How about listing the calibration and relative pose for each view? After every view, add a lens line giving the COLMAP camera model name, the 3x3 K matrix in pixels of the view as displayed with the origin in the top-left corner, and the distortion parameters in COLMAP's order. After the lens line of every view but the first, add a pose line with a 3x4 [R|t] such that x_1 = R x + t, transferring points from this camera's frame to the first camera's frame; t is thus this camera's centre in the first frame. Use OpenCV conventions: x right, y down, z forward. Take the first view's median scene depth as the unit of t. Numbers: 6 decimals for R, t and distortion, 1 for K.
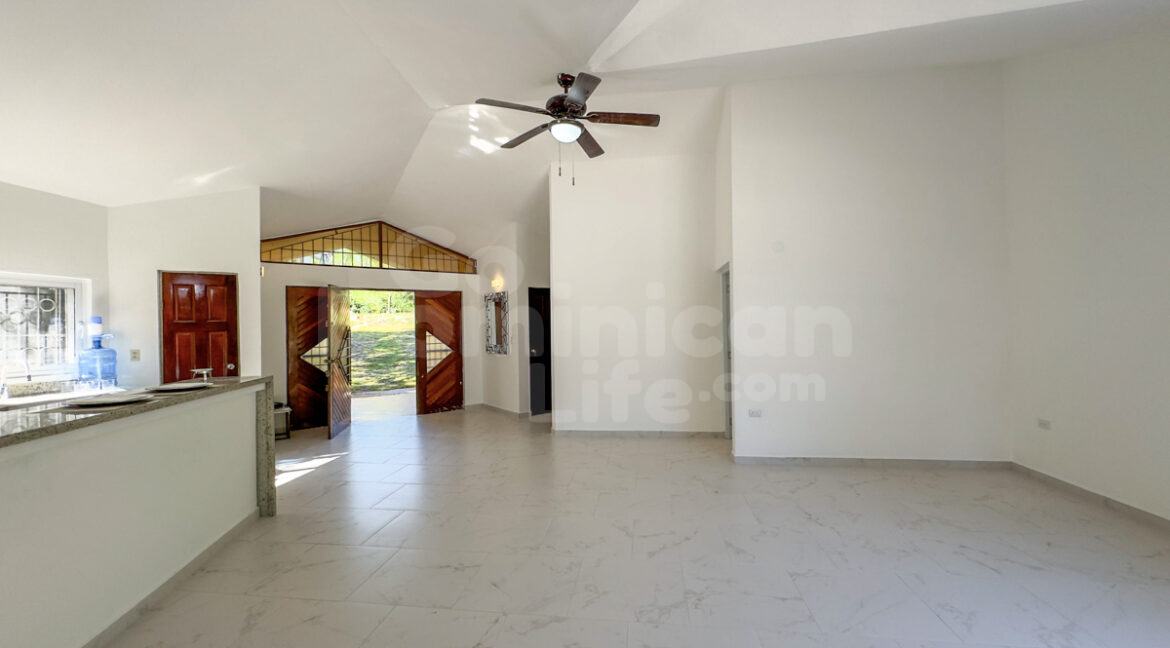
lens RADIAL K [[470.6, 0, 585.0], [0, 470.6, 324.0], [0, 0, 1]] dist [-0.007416, 0.000282]
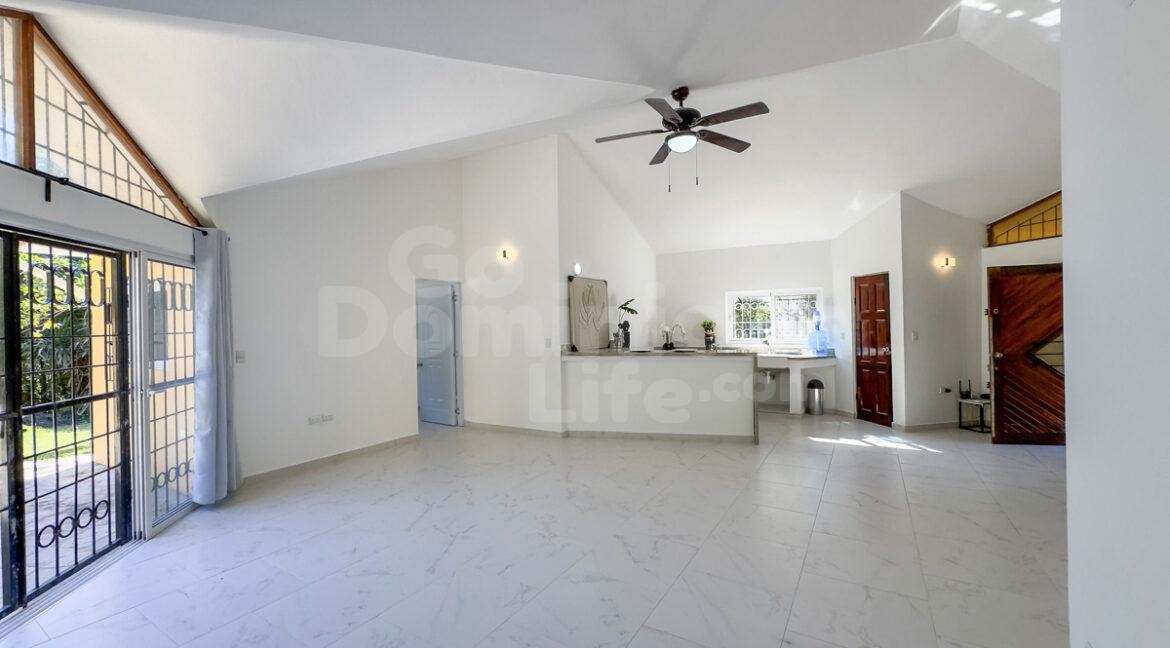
lens RADIAL K [[470.6, 0, 585.0], [0, 470.6, 324.0], [0, 0, 1]] dist [-0.007416, 0.000282]
pose [[-0.410294, 0.022720, -0.911670, 0.790950], [0.027333, 0.999547, 0.012609, -0.013783], [0.911544, -0.019746, -0.410729, 0.944989]]
